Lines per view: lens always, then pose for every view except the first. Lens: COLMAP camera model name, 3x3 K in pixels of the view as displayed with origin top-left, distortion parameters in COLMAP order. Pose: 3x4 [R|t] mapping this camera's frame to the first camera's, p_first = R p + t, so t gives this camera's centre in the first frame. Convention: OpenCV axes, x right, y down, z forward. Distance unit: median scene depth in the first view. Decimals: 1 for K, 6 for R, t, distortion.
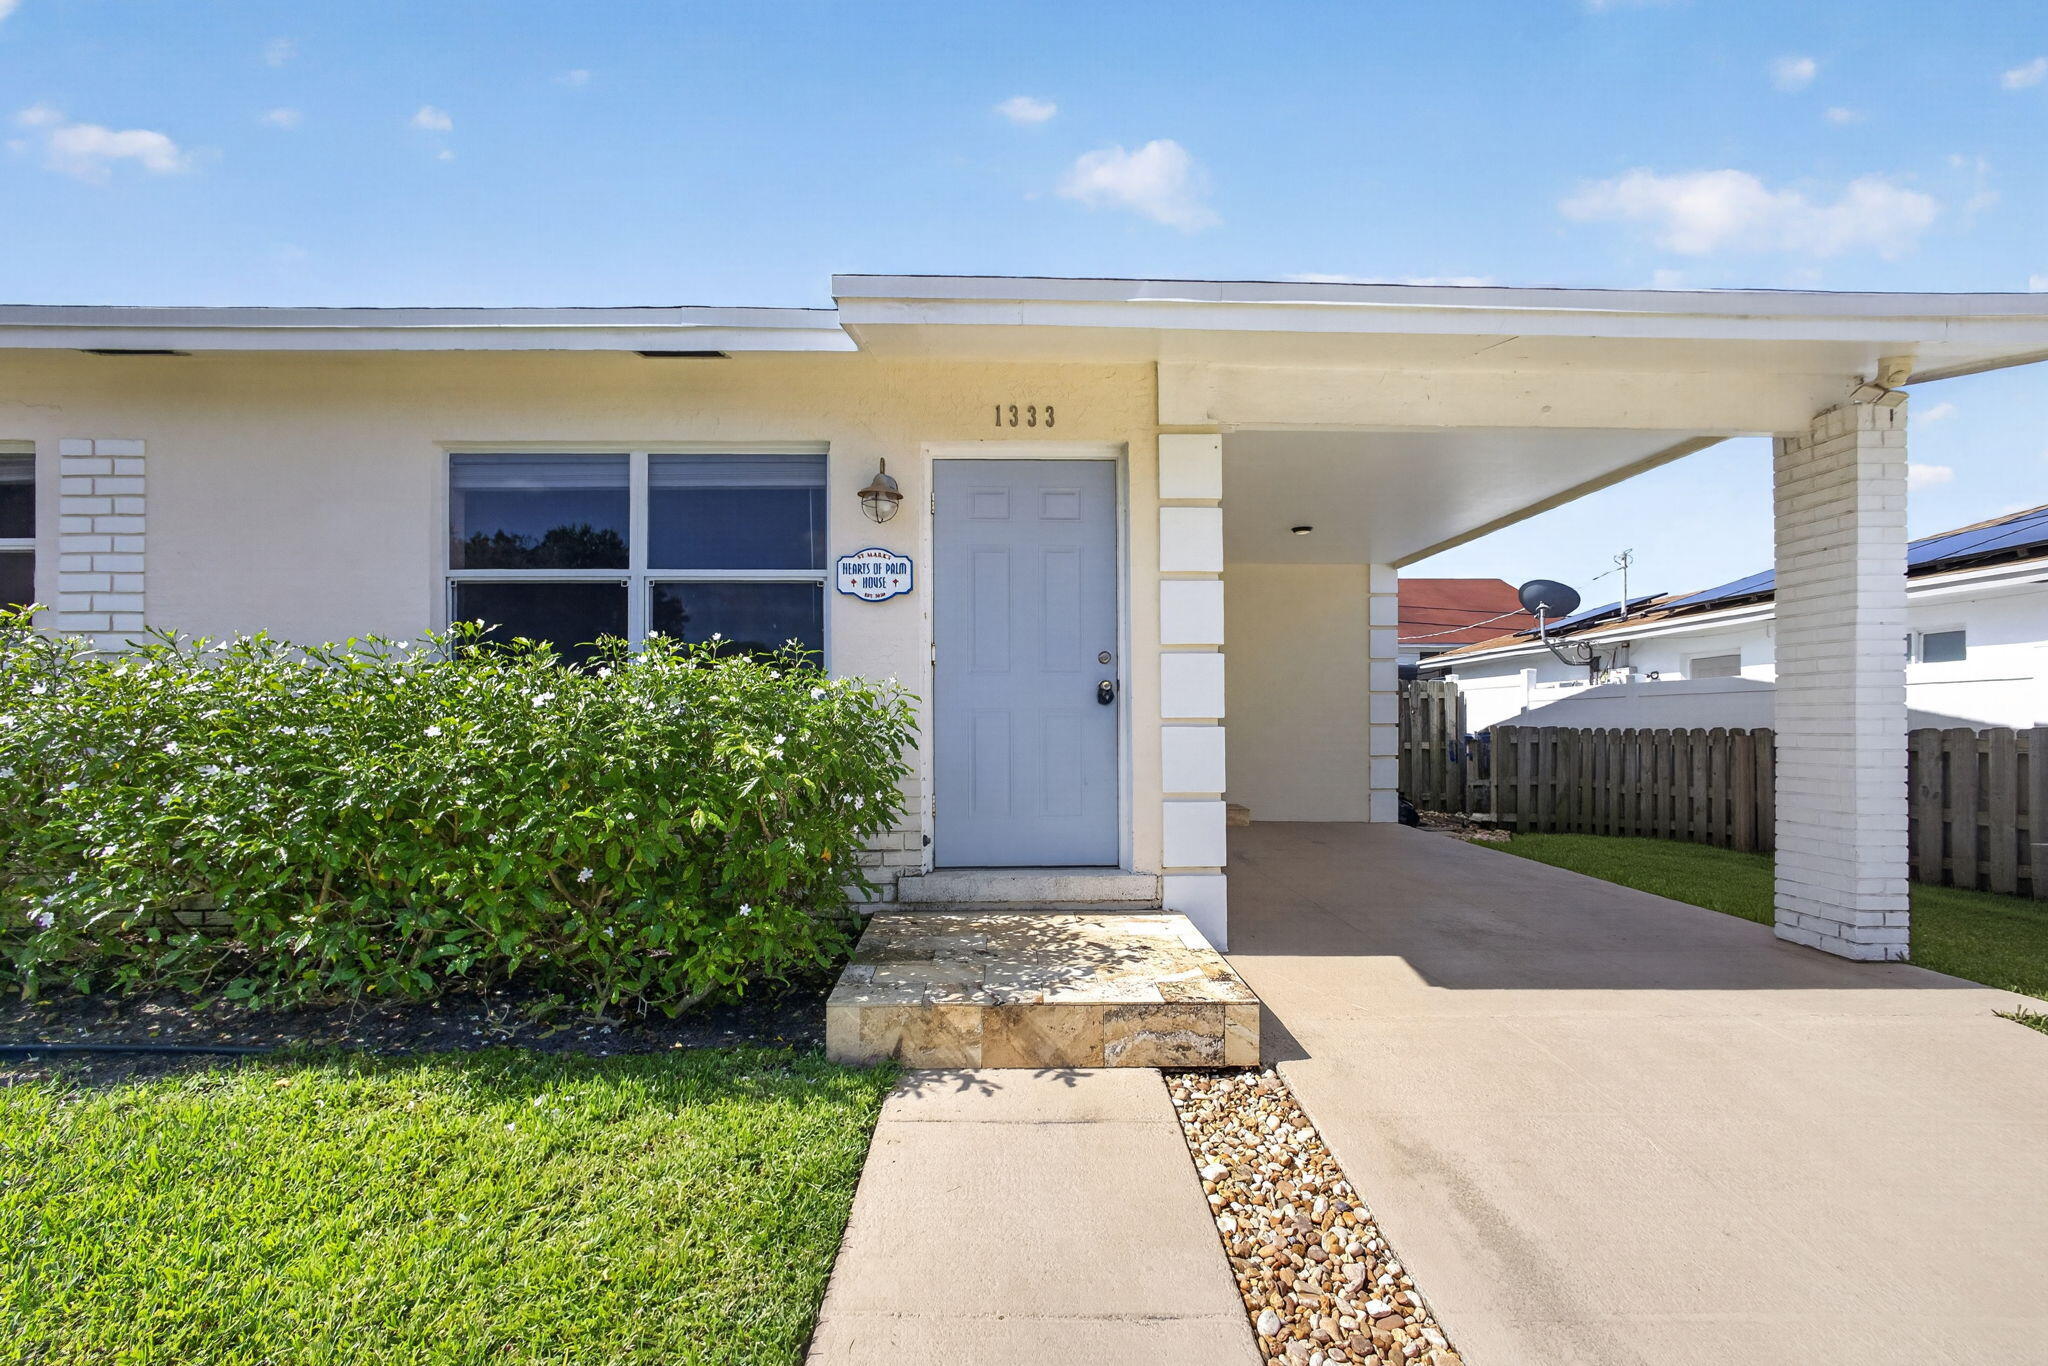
lens RADIAL K [[886.9, 0, 1028.7], [0, 886.9, 729.6], [0, 0, 1]] dist [-0.013466, 0.000306]
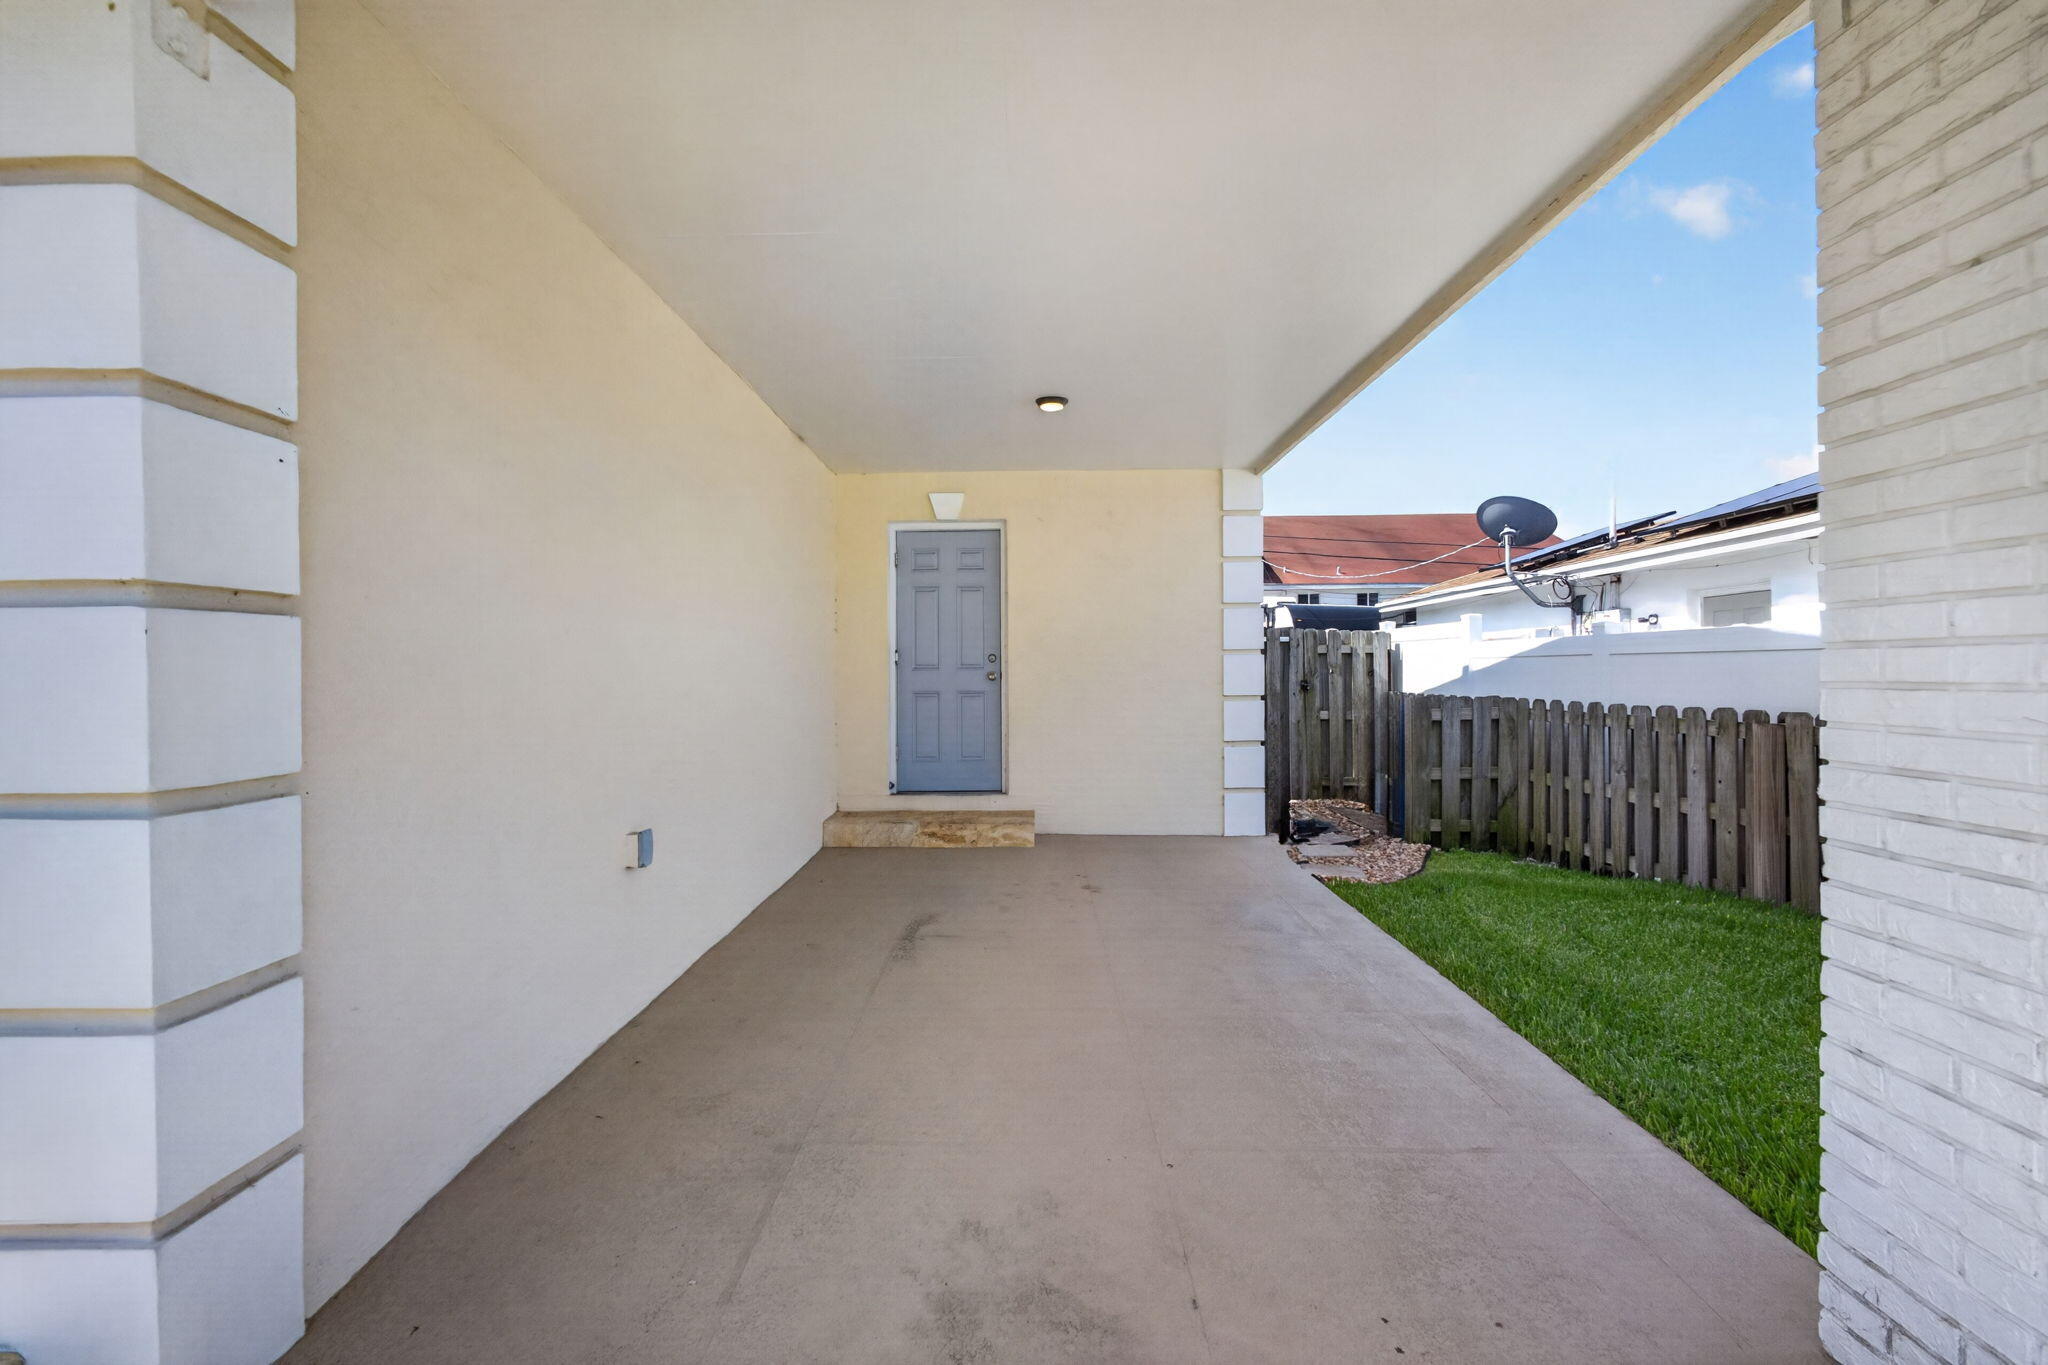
lens RADIAL K [[870.7, 0, 1034.8], [0, 870.7, 685.5], [0, 0, 1]] dist [-0.011908, 0.000123]
pose [[0.999394, -0.008984, -0.033641, 0.306502], [0.009419, 0.999874, 0.012785, -0.029266], [0.033522, -0.013095, 0.999352, 0.361739]]
